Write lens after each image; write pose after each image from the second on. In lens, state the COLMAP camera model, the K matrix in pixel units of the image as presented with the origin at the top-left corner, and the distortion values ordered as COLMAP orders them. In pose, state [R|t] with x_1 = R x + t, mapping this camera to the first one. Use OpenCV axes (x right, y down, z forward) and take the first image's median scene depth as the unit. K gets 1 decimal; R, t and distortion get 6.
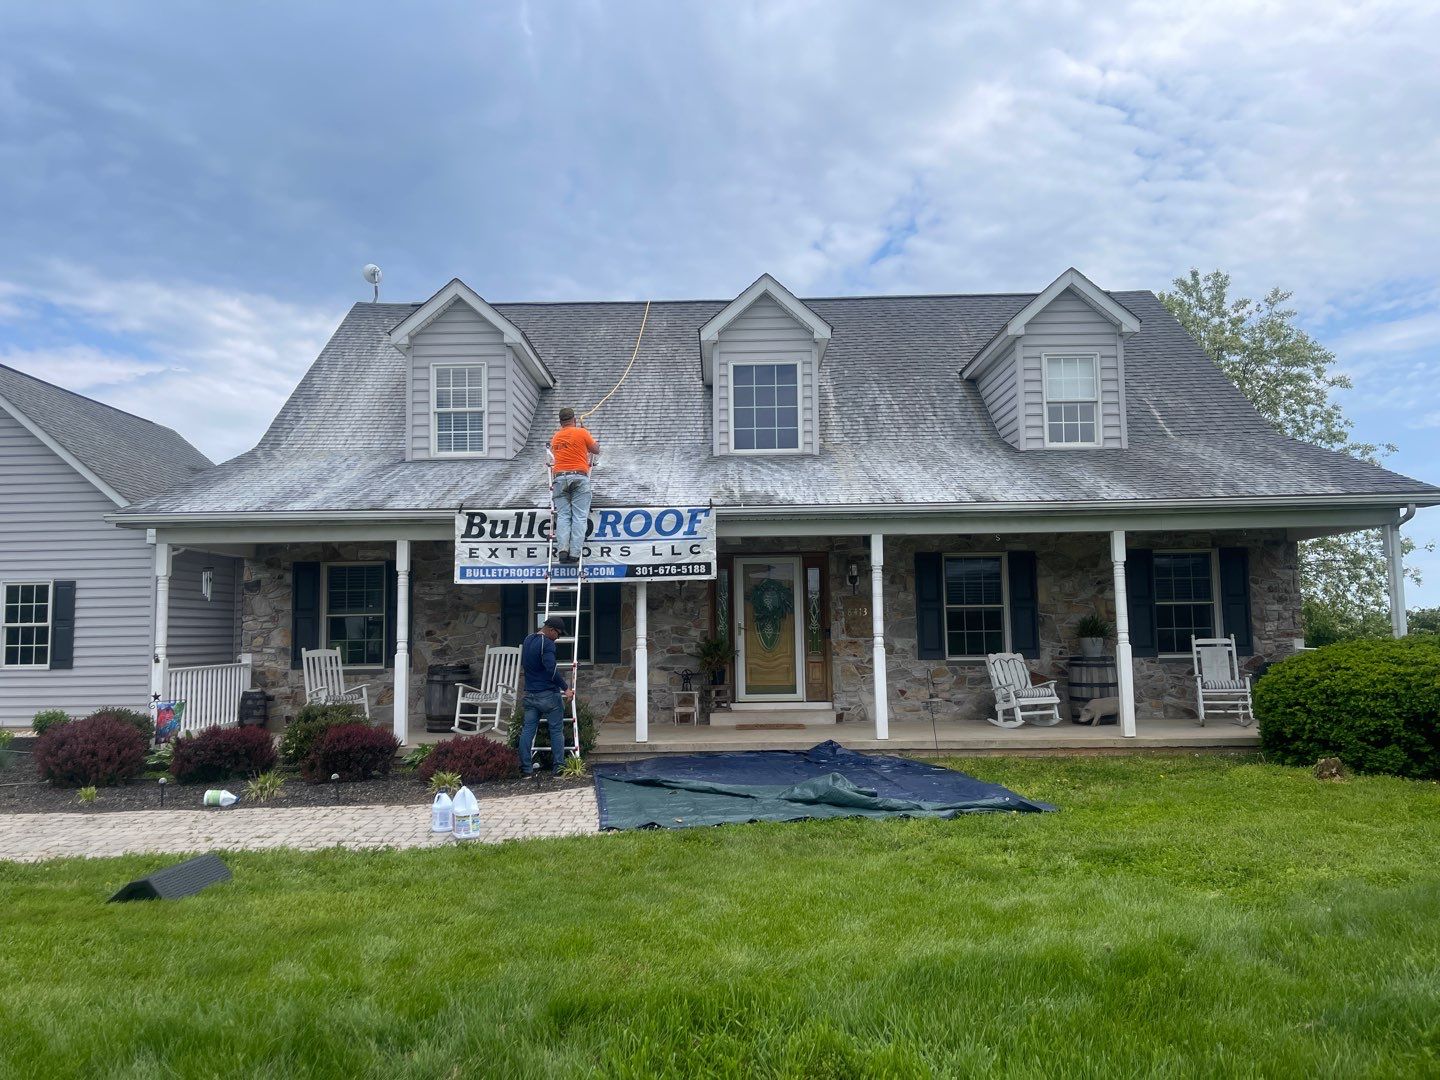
lens RADIAL K [[1075.5, 0, 715.8], [0, 1075.5, 541.3], [0, 0, 1]] dist [0.094298, -0.126912]
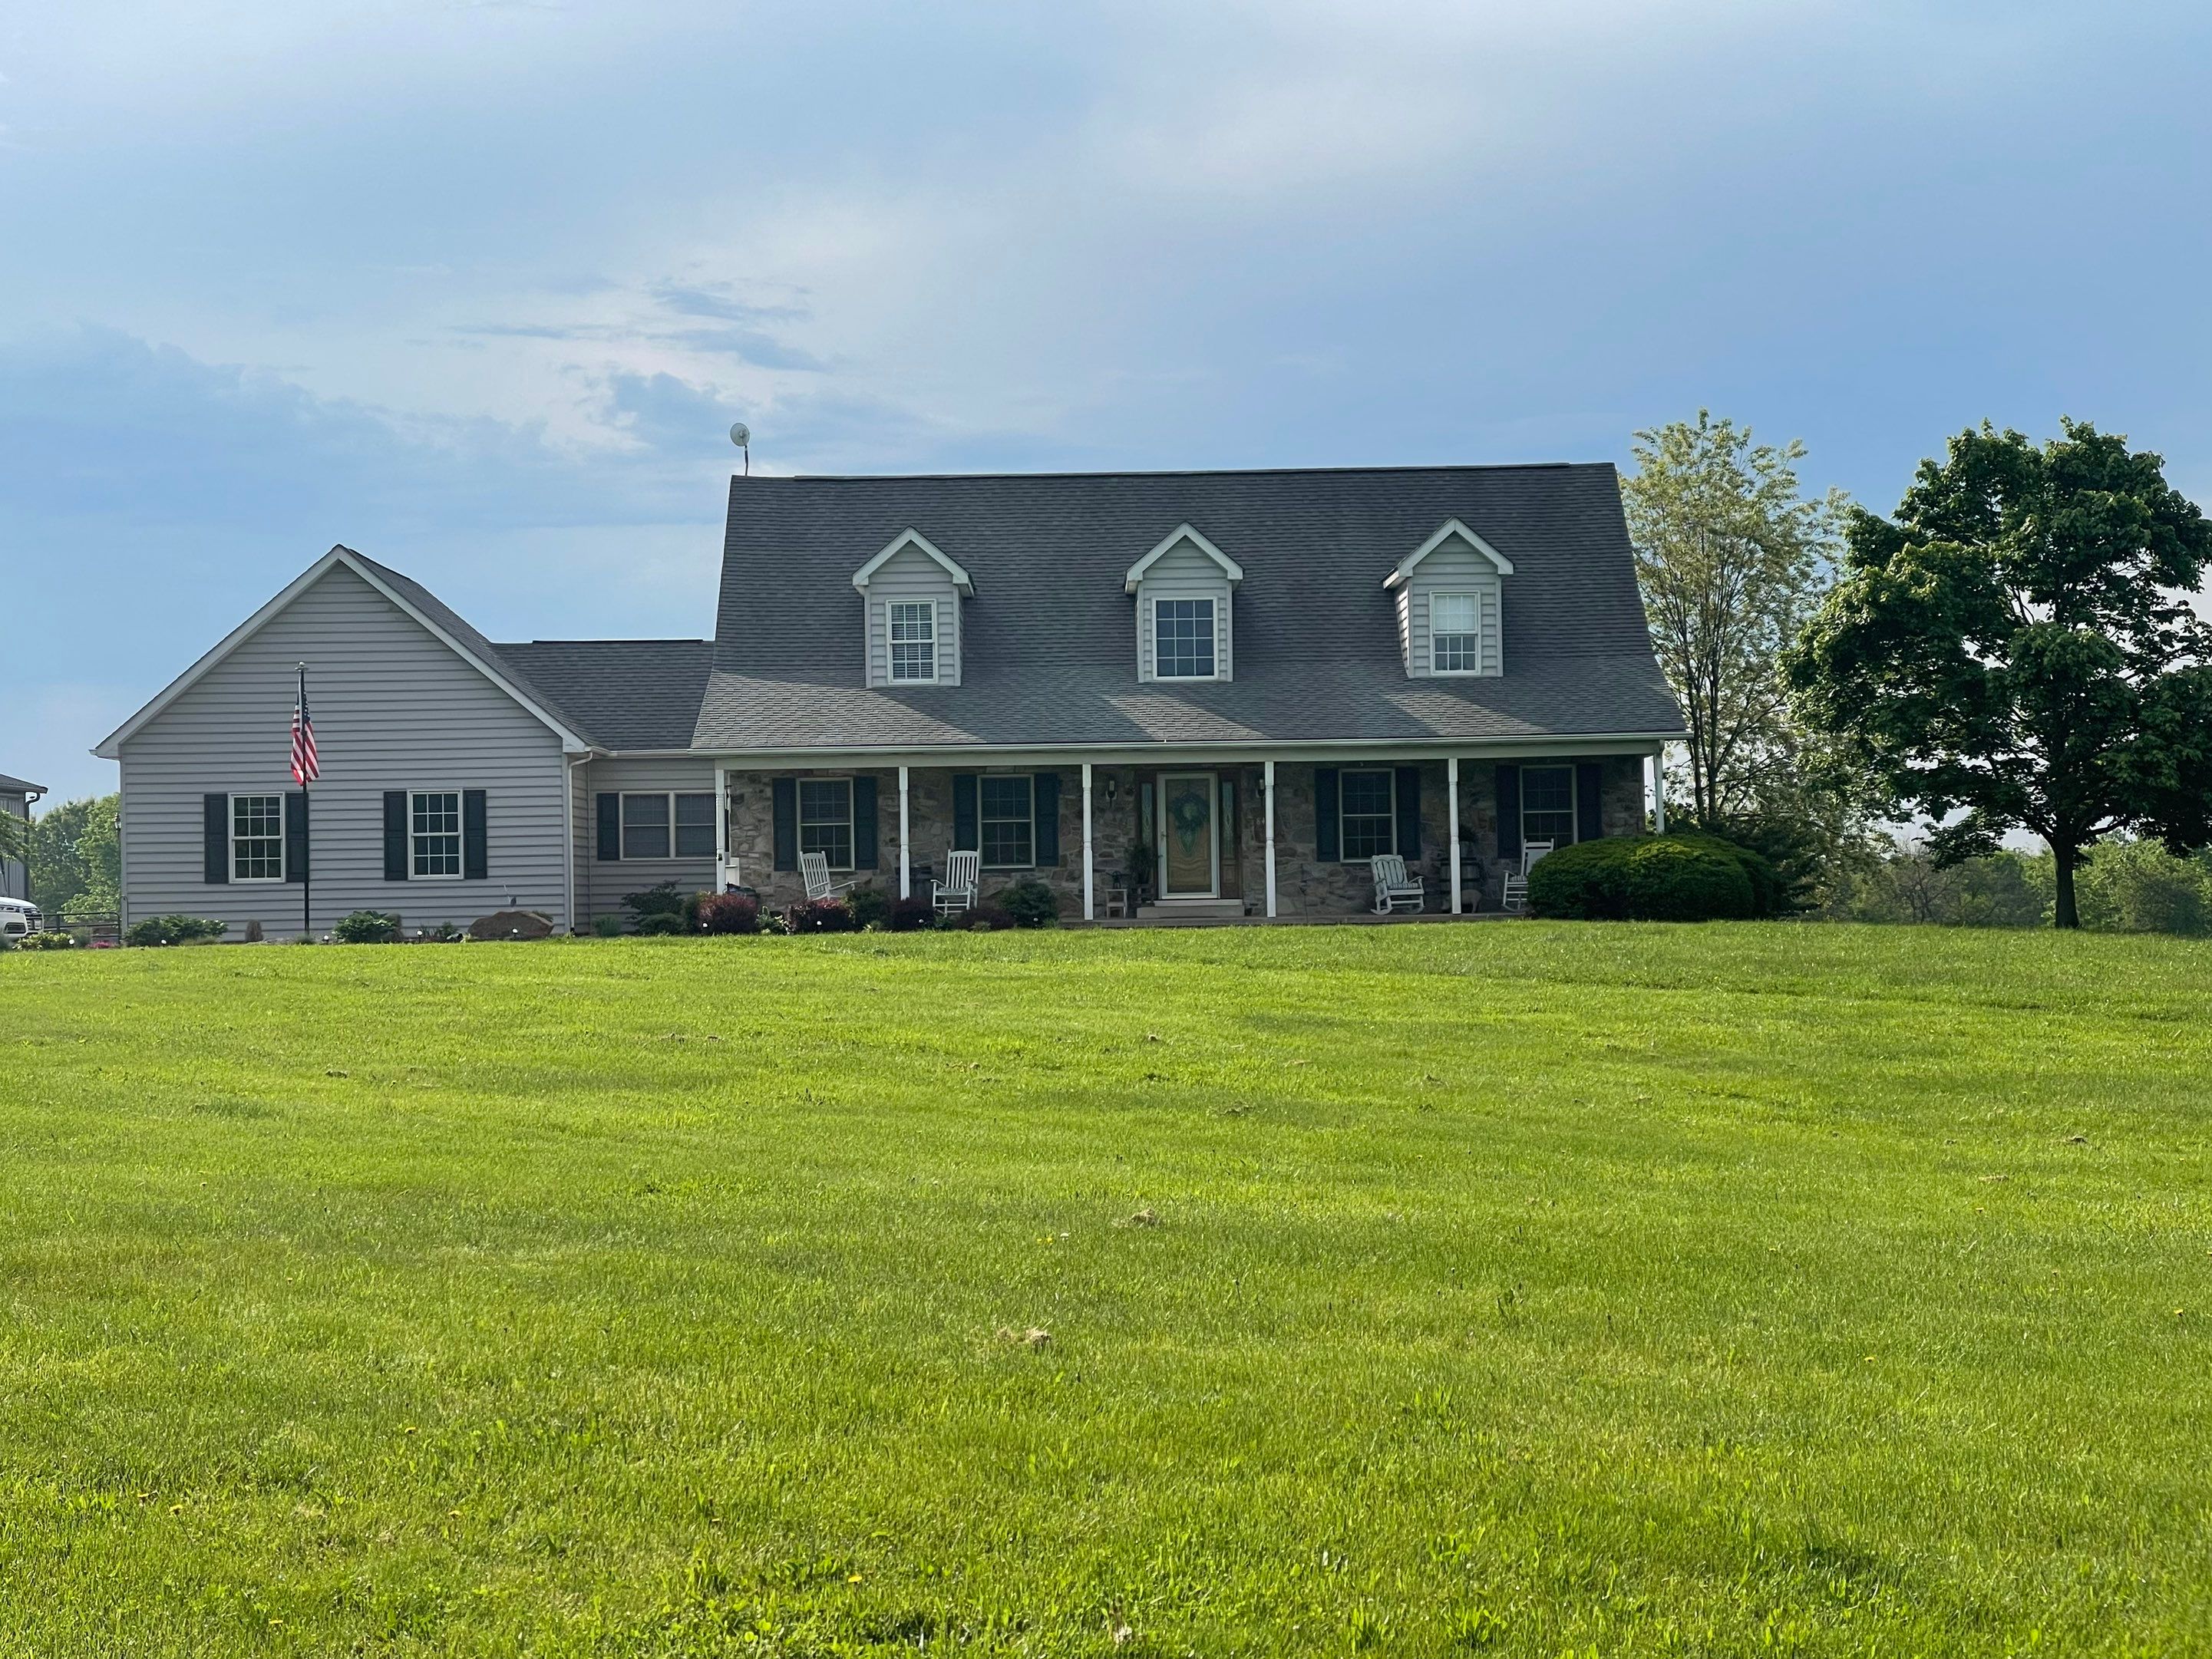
lens RADIAL K [[4150.7, 0, 1173.5], [0, 4150.7, 830.5], [0, 0, 1]] dist [0.048874, 0.099888]
pose [[0.999591, -0.002806, 0.028474, -0.091494], [0.000779, 0.997479, 0.070953, -0.237451], [-0.028601, -0.070902, 0.997073, -3.399901]]
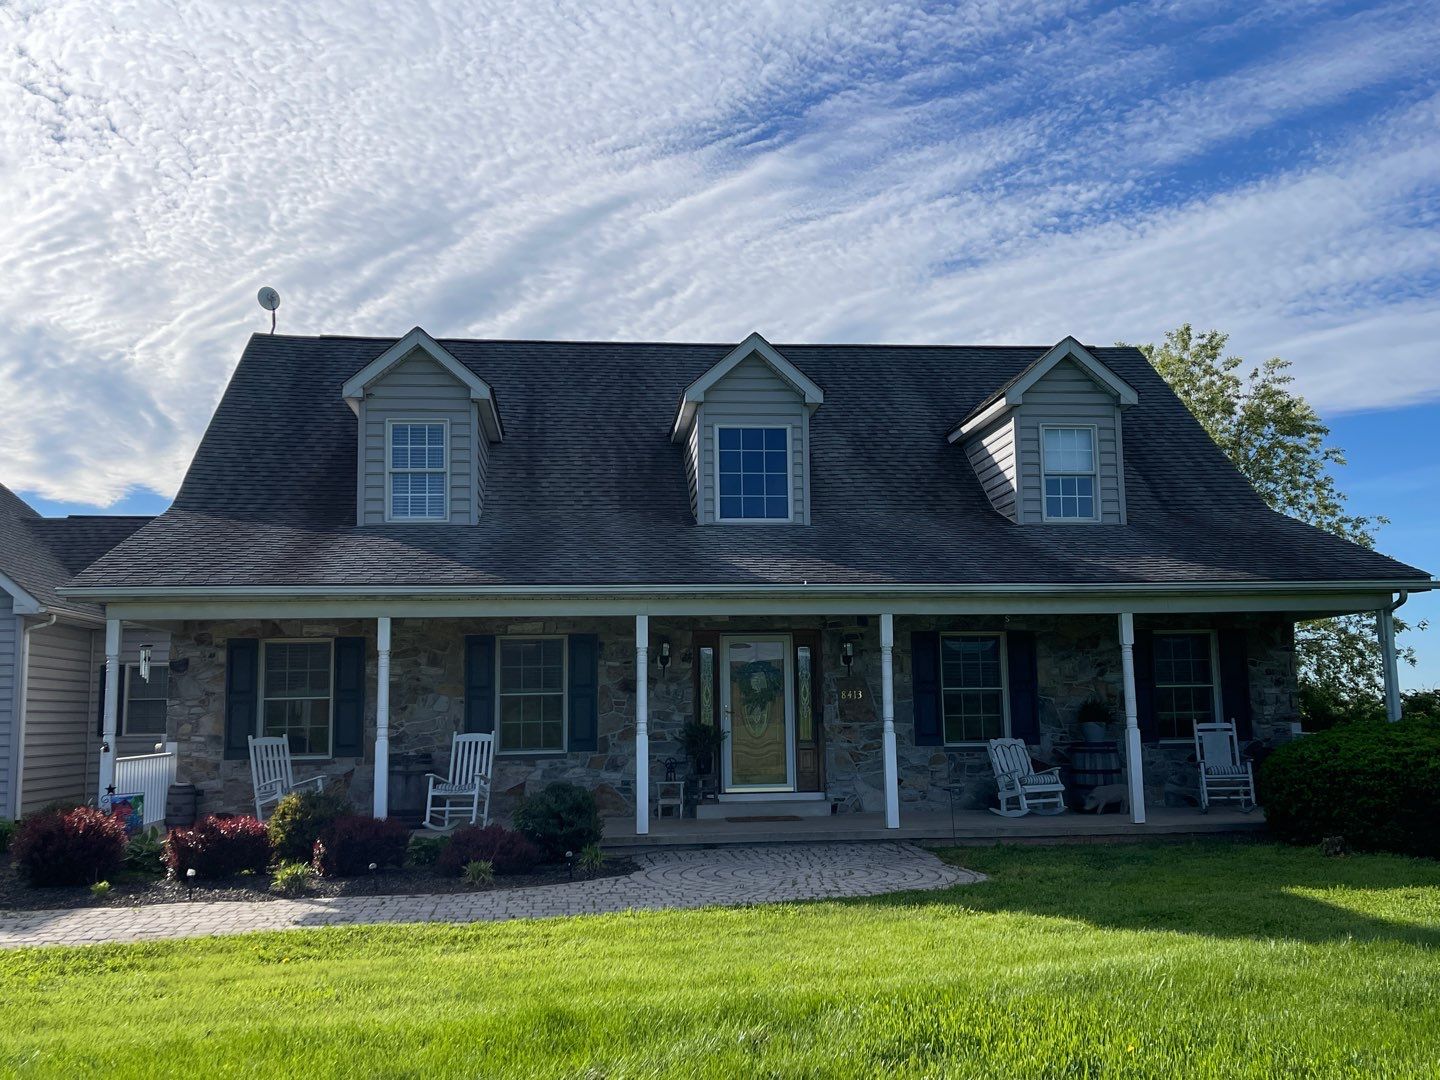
lens RADIAL K [[1382.4, 0, 724.0], [0, 1382.4, 543.4], [0, 0, 1]] dist [0.105740, -0.198805]
pose [[0.993245, 0.013208, 0.115278, -0.118755], [-0.008587, 0.999143, -0.040495, -0.015858], [-0.115714, 0.039231, 0.992508, -0.184135]]
